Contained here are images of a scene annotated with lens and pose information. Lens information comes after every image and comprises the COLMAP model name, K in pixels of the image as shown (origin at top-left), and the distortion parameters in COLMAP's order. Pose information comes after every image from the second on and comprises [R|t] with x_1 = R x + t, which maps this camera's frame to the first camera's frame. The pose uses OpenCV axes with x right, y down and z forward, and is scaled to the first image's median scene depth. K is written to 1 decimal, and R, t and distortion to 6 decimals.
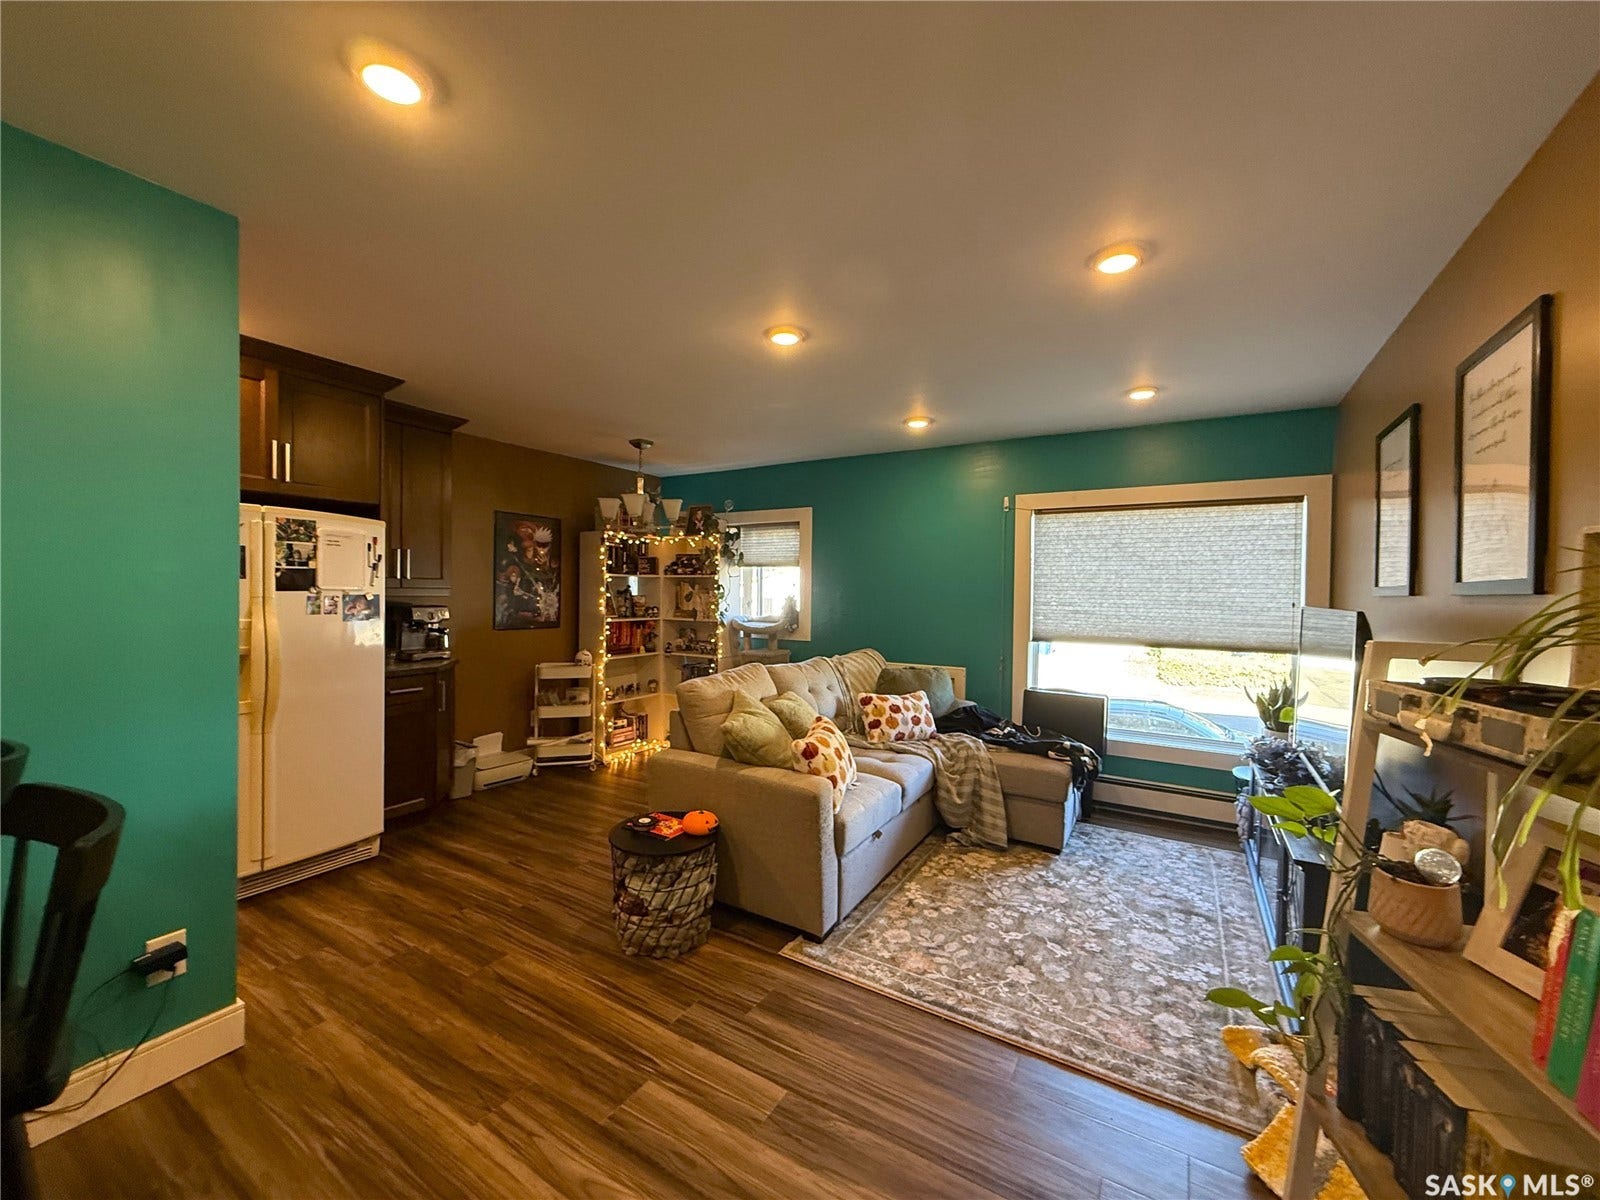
lens RADIAL K [[630.2, 0, 800.0], [0, 630.2, 600.0], [0, 0, 1]] dist [-0.001593, -0.000177]
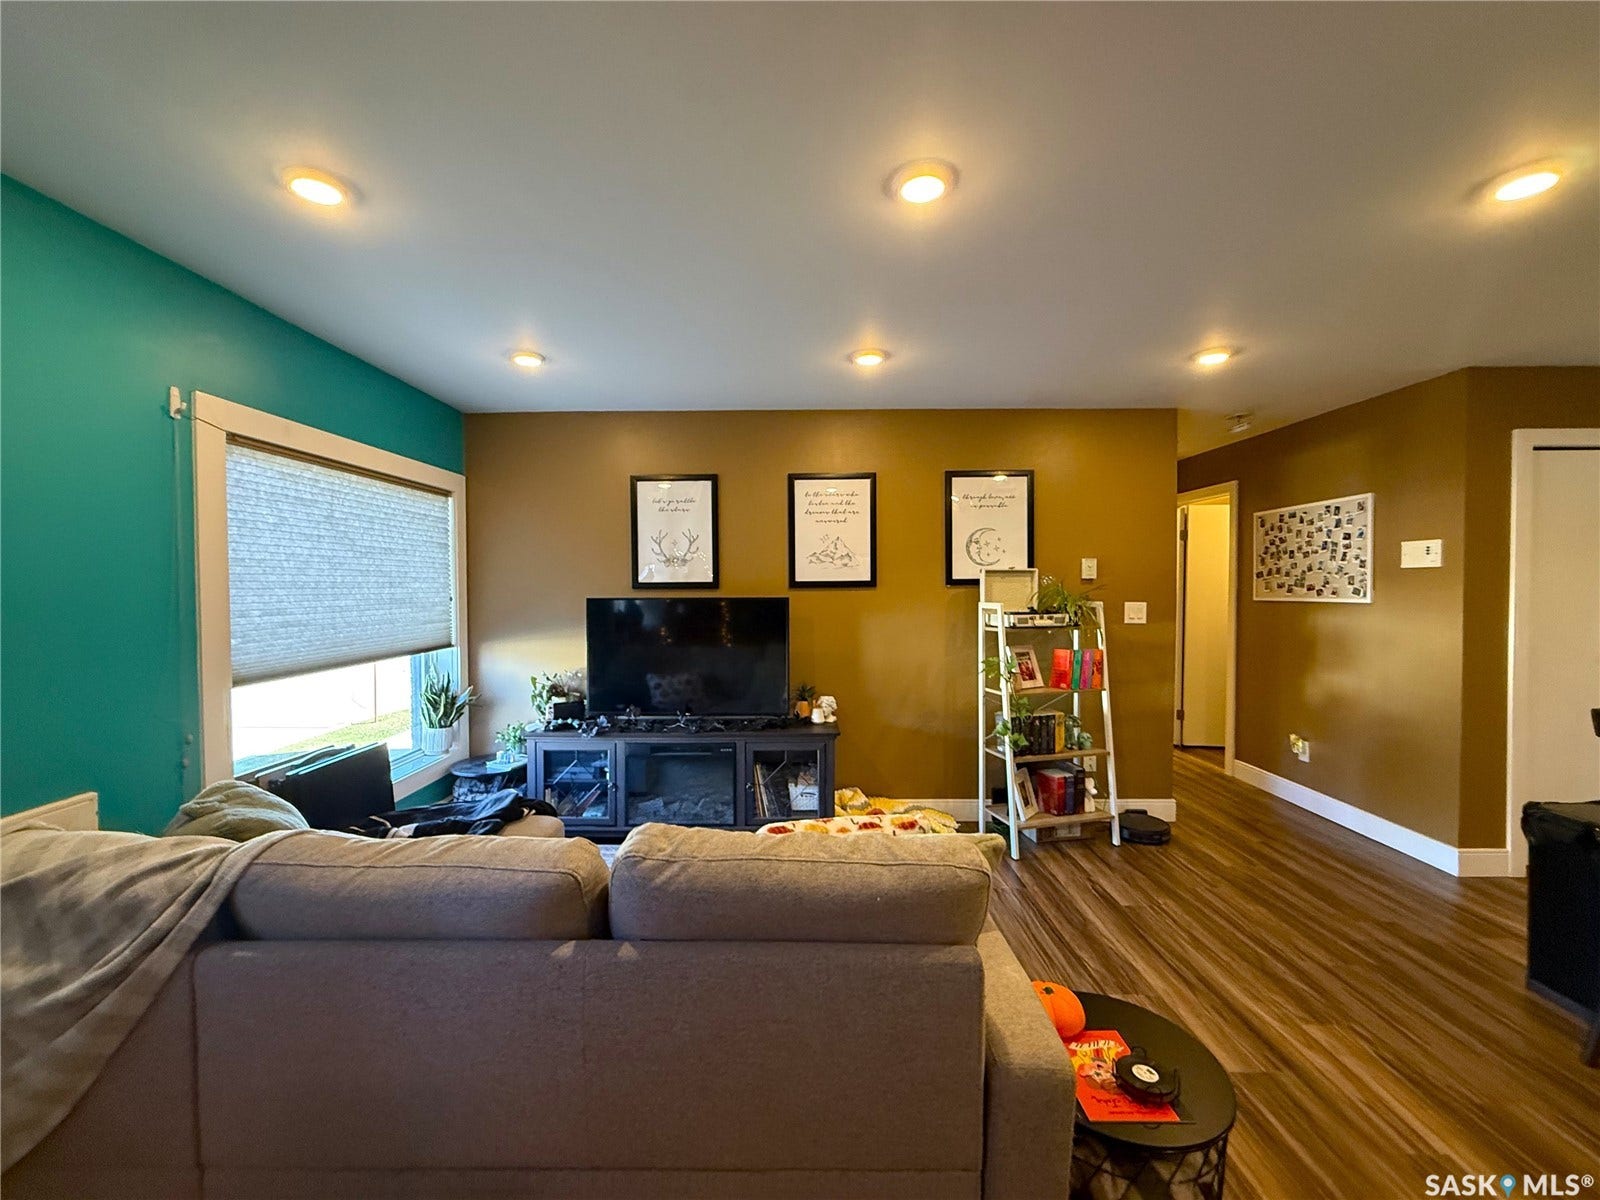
lens RADIAL K [[630.2, 0, 800.0], [0, 630.2, 600.0], [0, 0, 1]] dist [-0.001593, -0.000177]
pose [[-0.499141, -0.026856, 0.866105, -0.347385], [0.021923, 0.998808, 0.043605, -0.020756], [-0.866243, 0.040753, -0.497957, 0.961269]]
